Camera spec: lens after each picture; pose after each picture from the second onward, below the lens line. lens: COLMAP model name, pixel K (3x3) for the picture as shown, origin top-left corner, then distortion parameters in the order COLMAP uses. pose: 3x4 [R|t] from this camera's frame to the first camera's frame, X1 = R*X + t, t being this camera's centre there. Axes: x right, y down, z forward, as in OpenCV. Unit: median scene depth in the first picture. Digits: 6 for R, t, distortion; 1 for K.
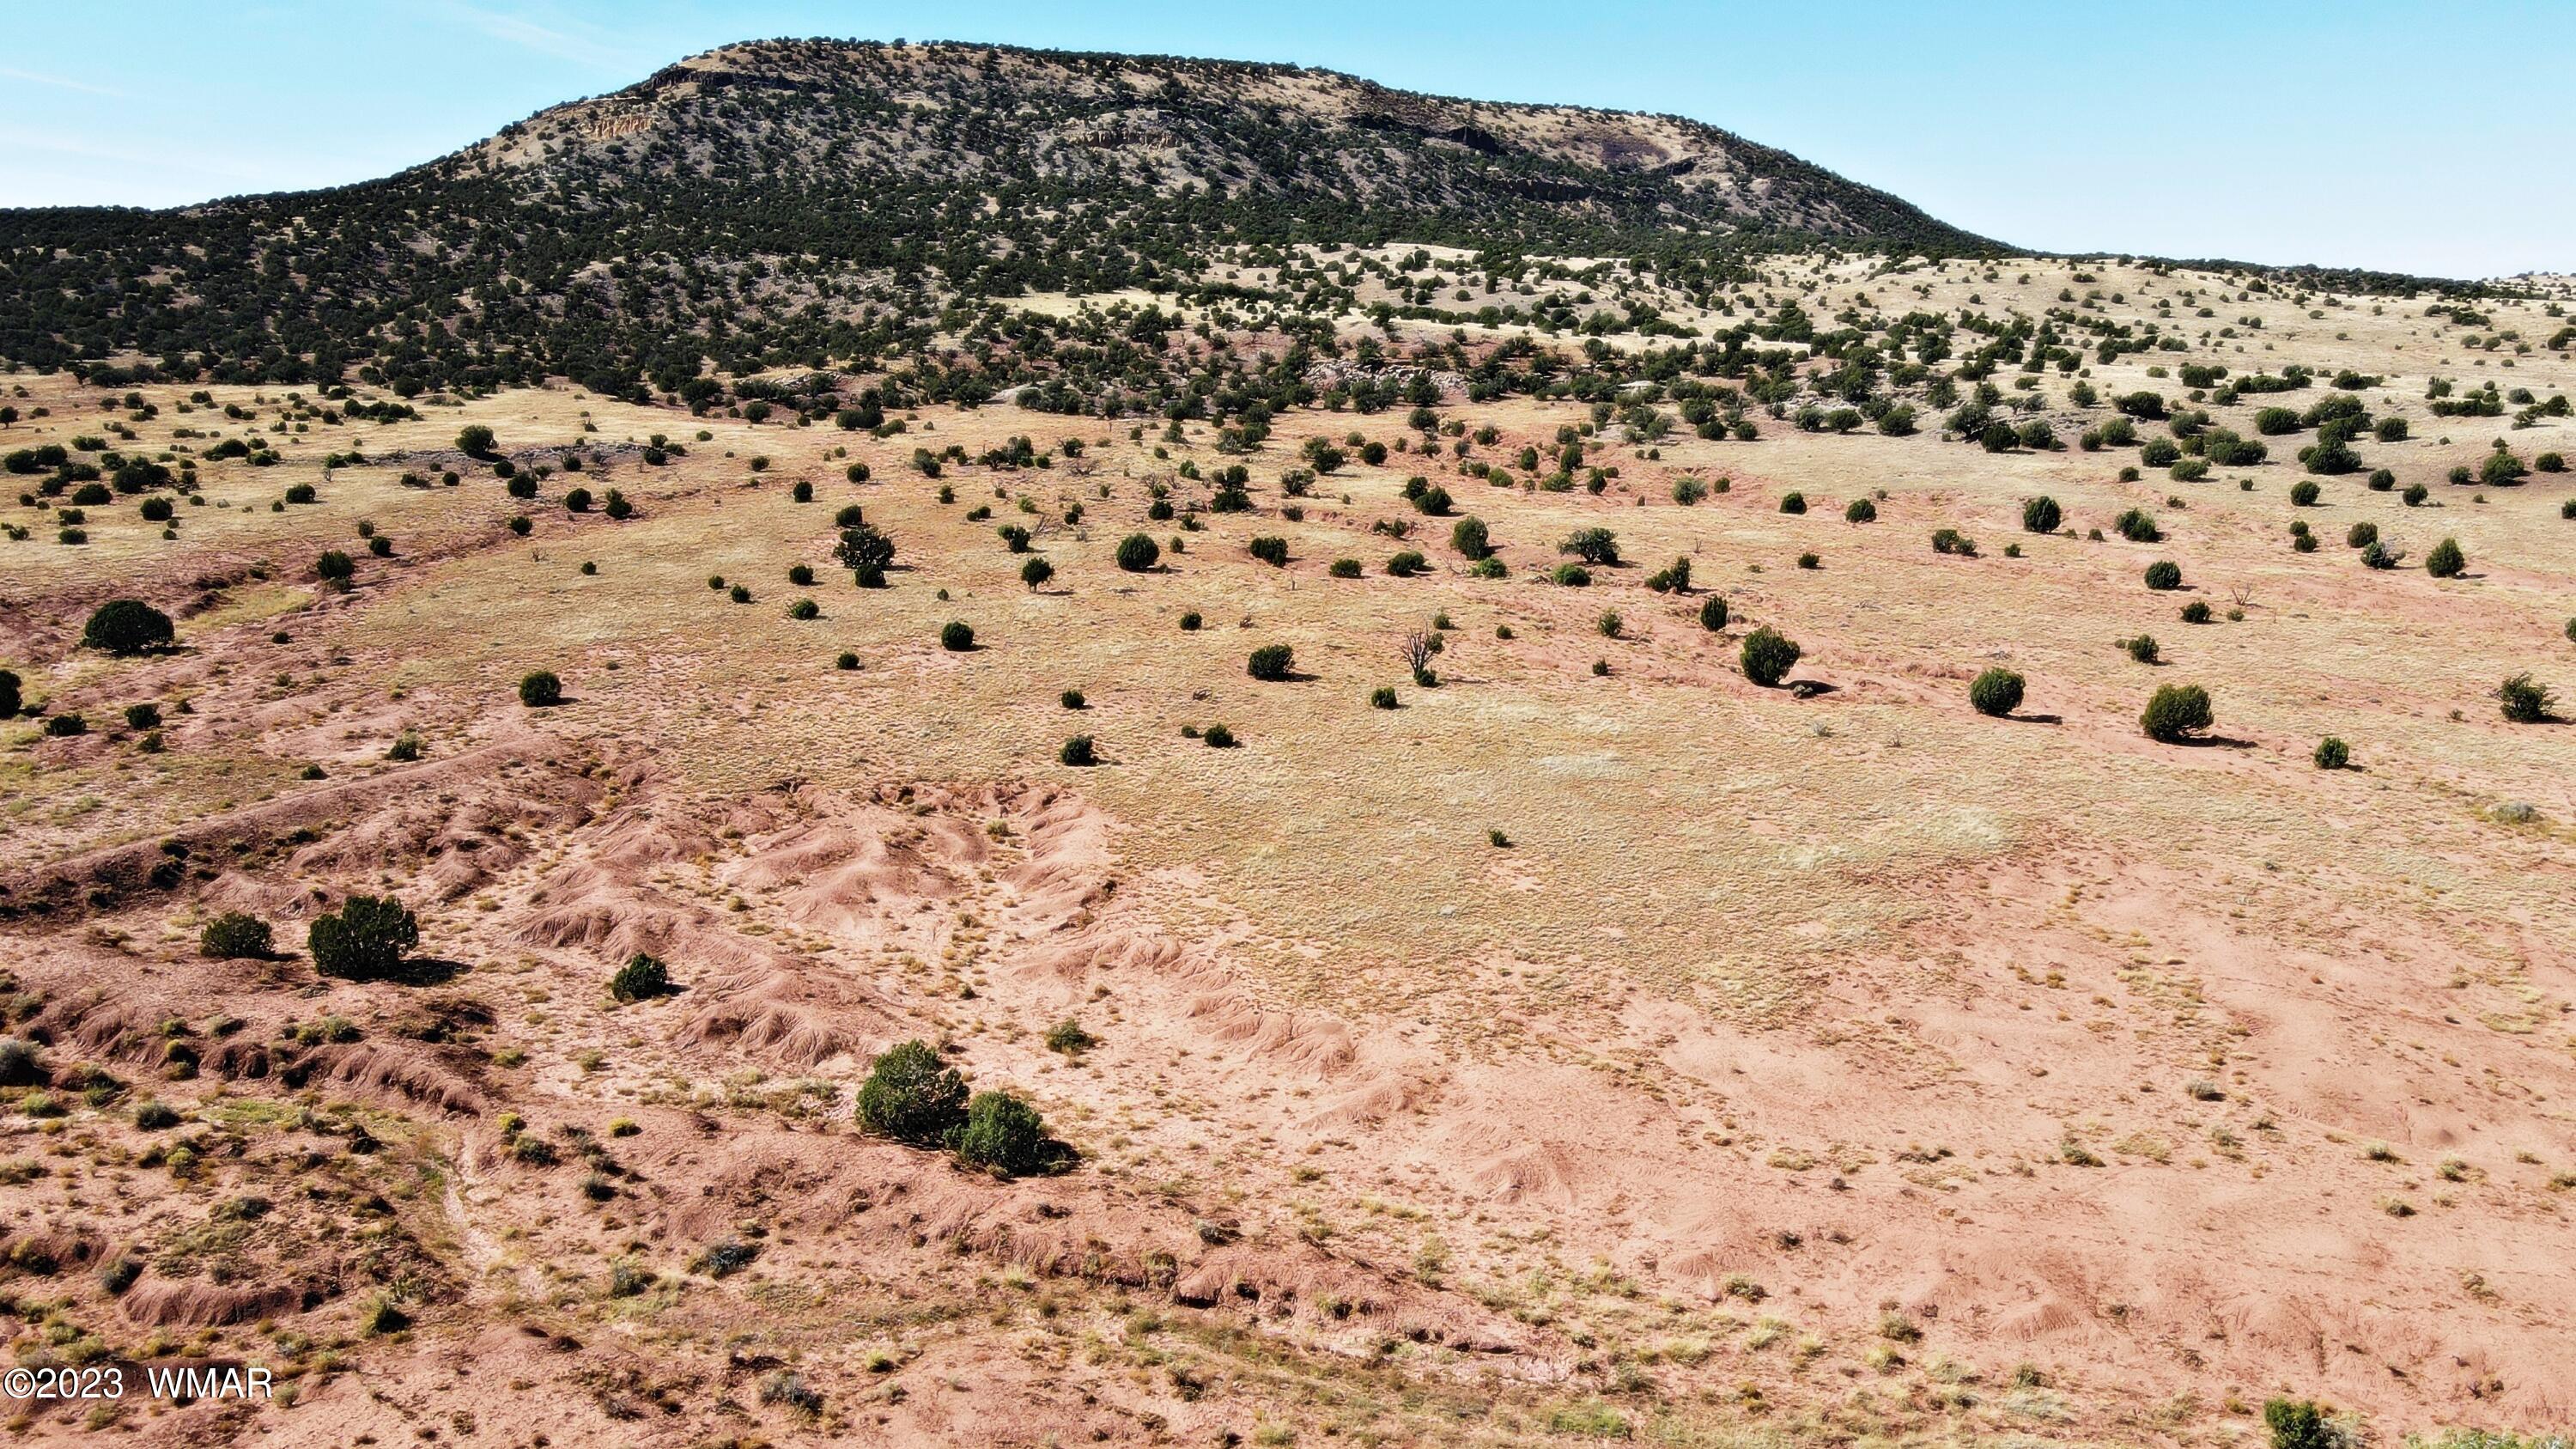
lens RADIAL K [[1902.0, 0, 1265.8], [0, 1902.0, 716.1], [0, 0, 1]] dist [-0.002579, 0.025742]
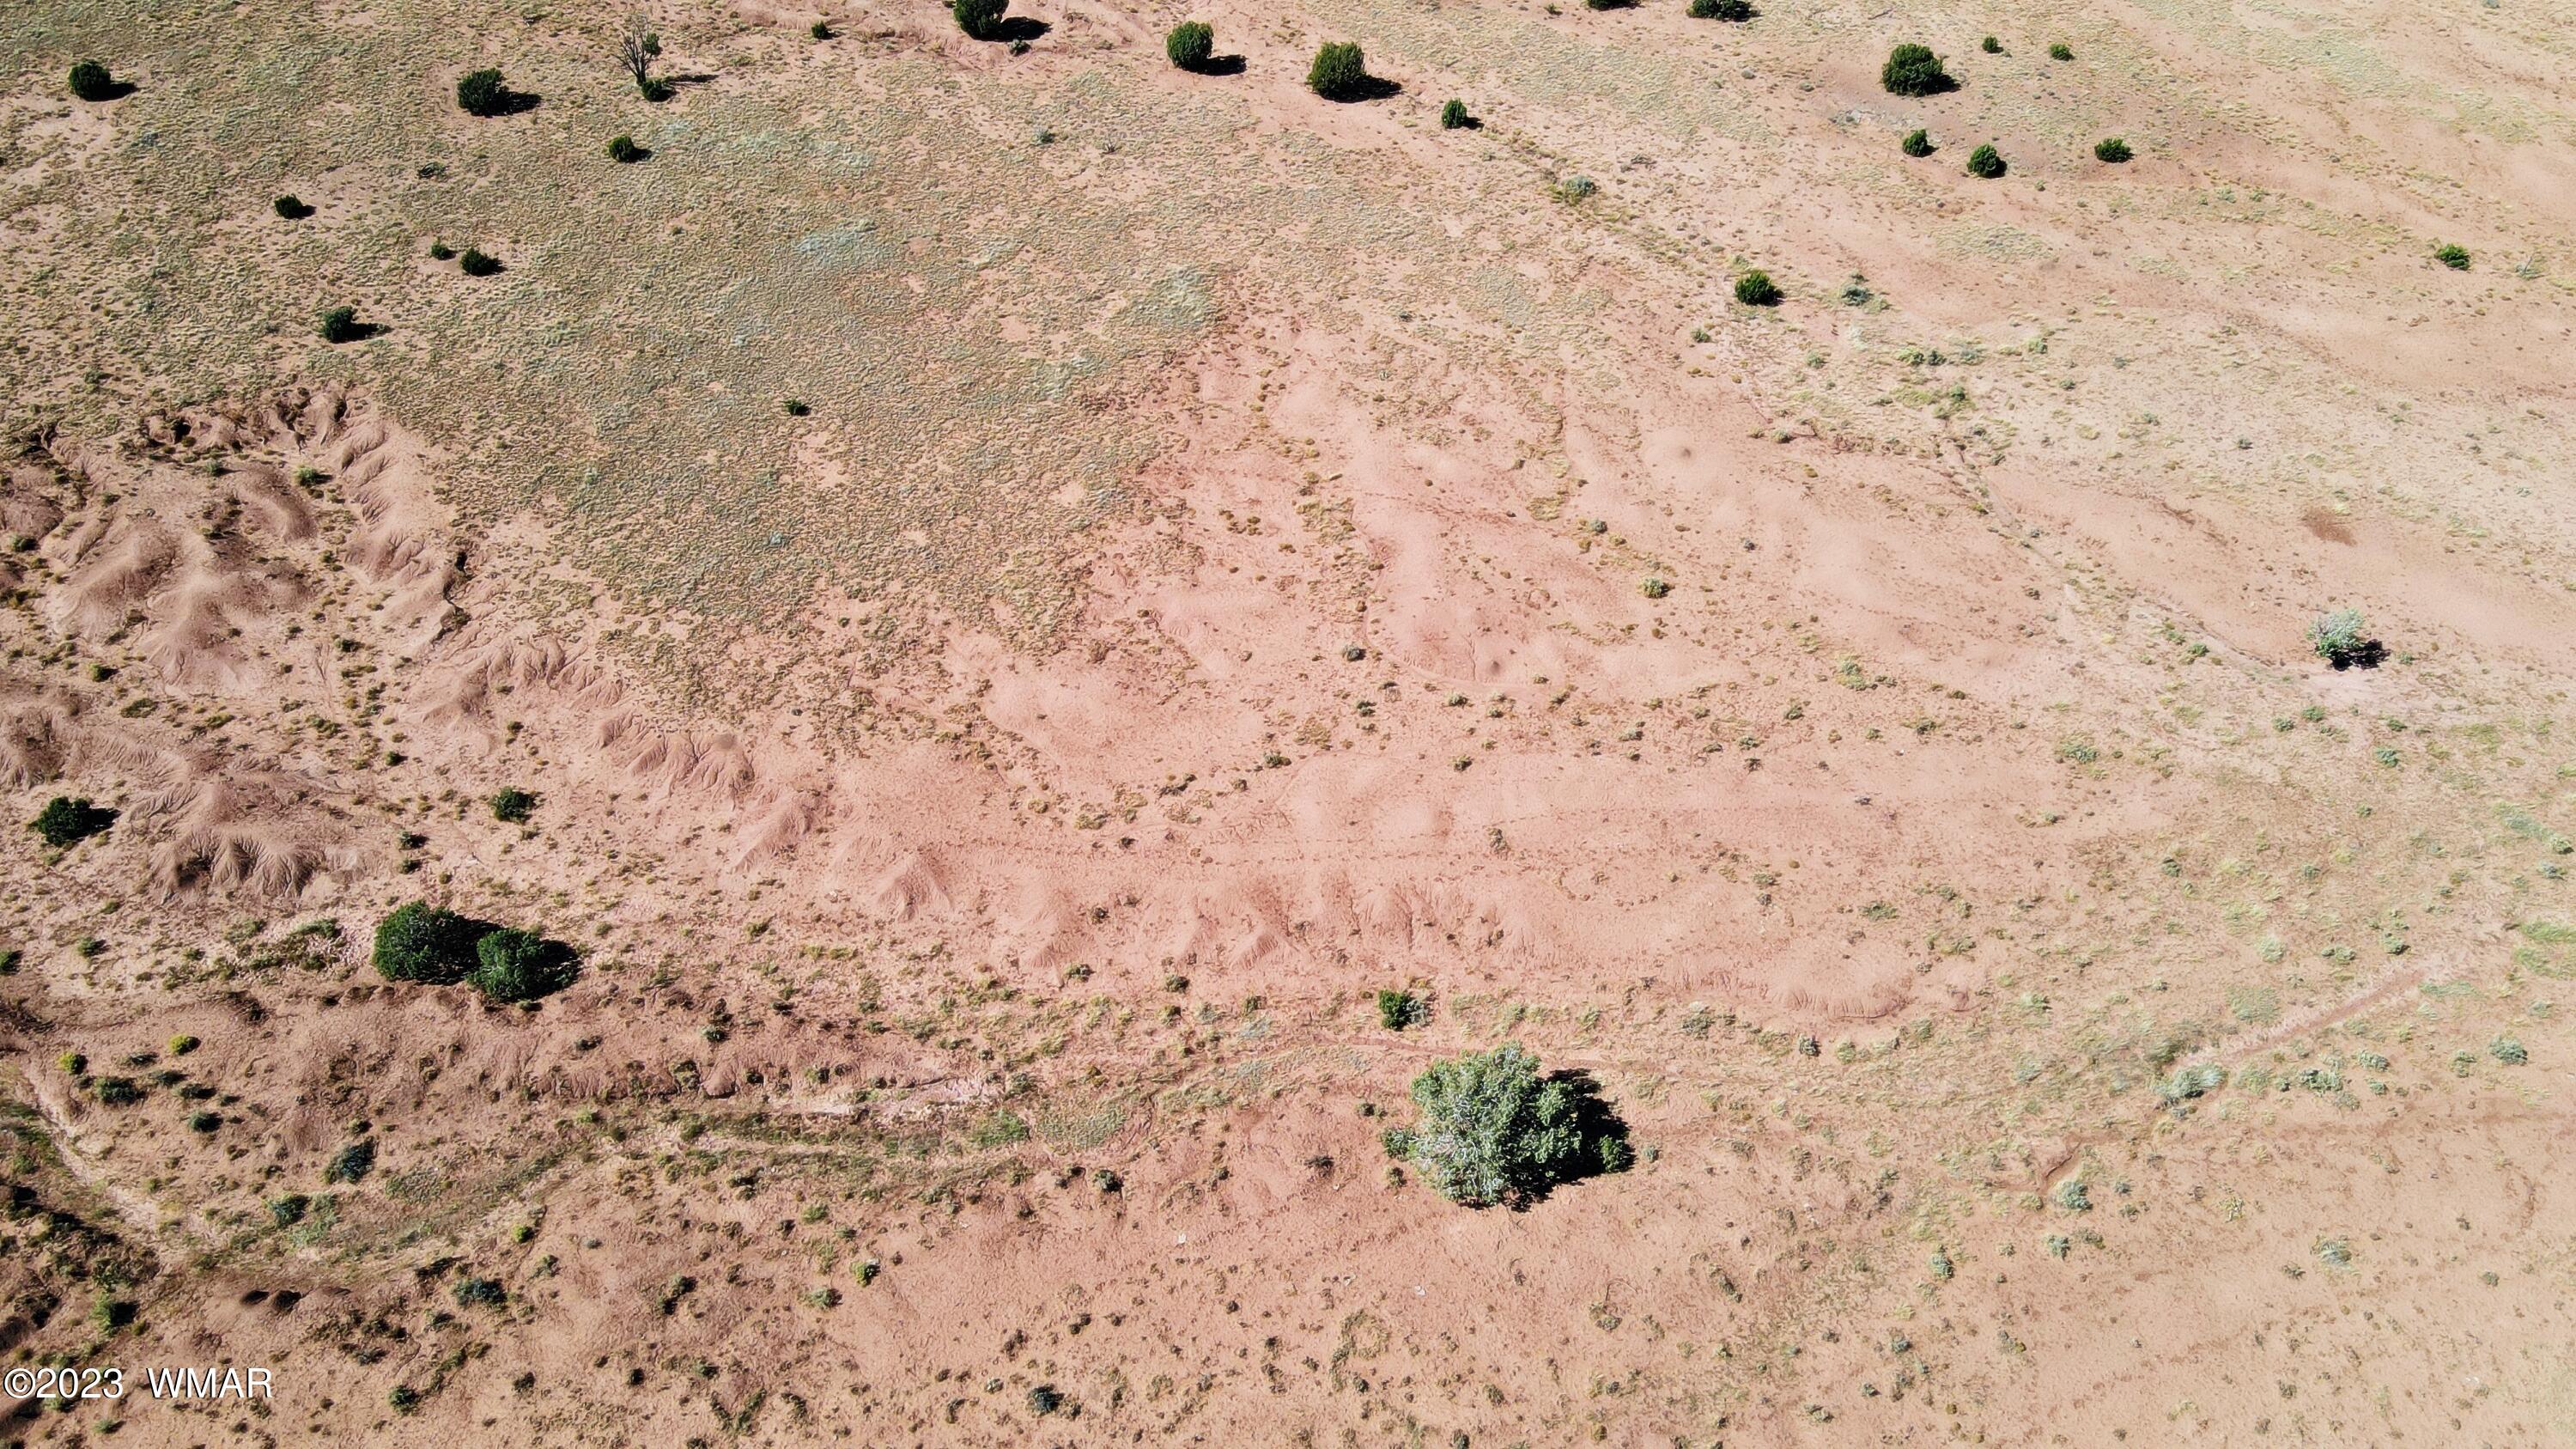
lens RADIAL K [[1902.0, 0, 1269.2], [0, 1902.0, 726.6], [0, 0, 1]] dist [-0.002579, 0.025742]
pose [[0.916632, -0.260423, 0.303259, -0.014281], [0.050725, 0.828302, 0.557982, -0.514079], [-0.396501, -0.496081, 0.772458, -0.103625]]
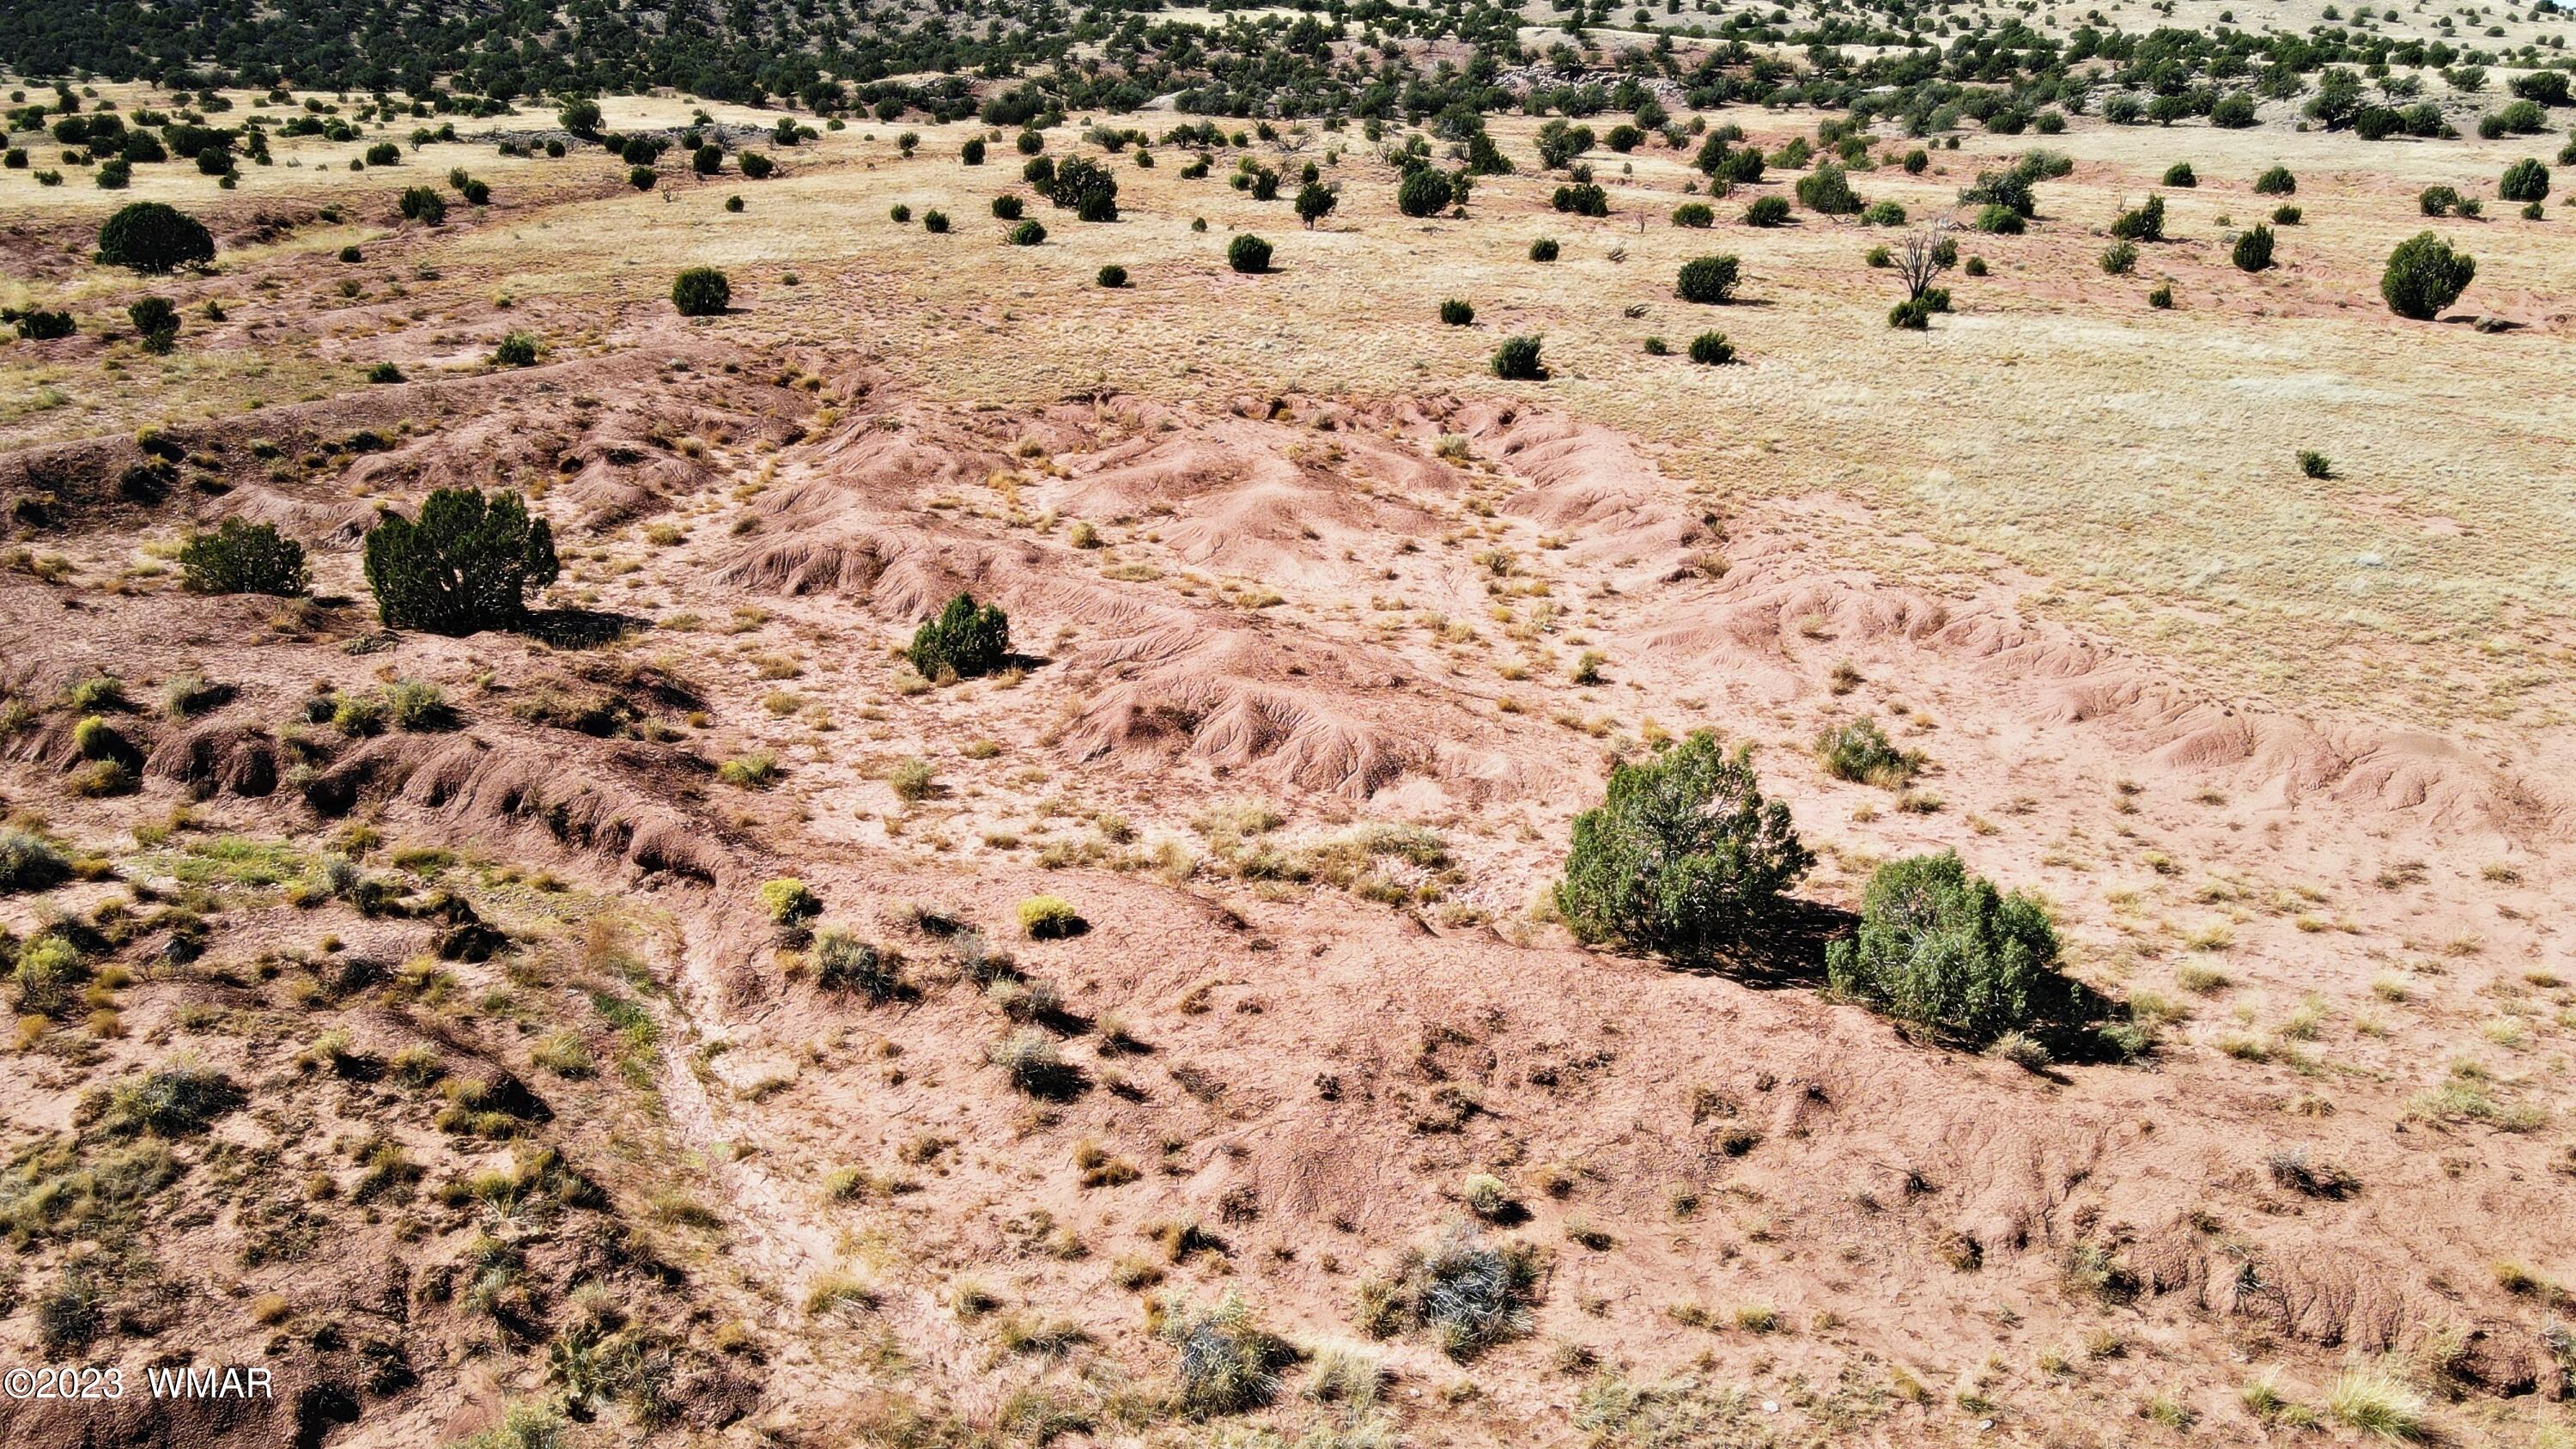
lens RADIAL K [[1902.0, 0, 1270.5], [0, 1902.0, 725.0], [0, 0, 1]] dist [-0.002579, 0.025742]
pose [[0.998782, 0.019850, -0.045168, -0.230257], [-0.014481, 0.993116, 0.116236, 0.103801], [0.047164, -0.115440, 0.992194, 0.493377]]
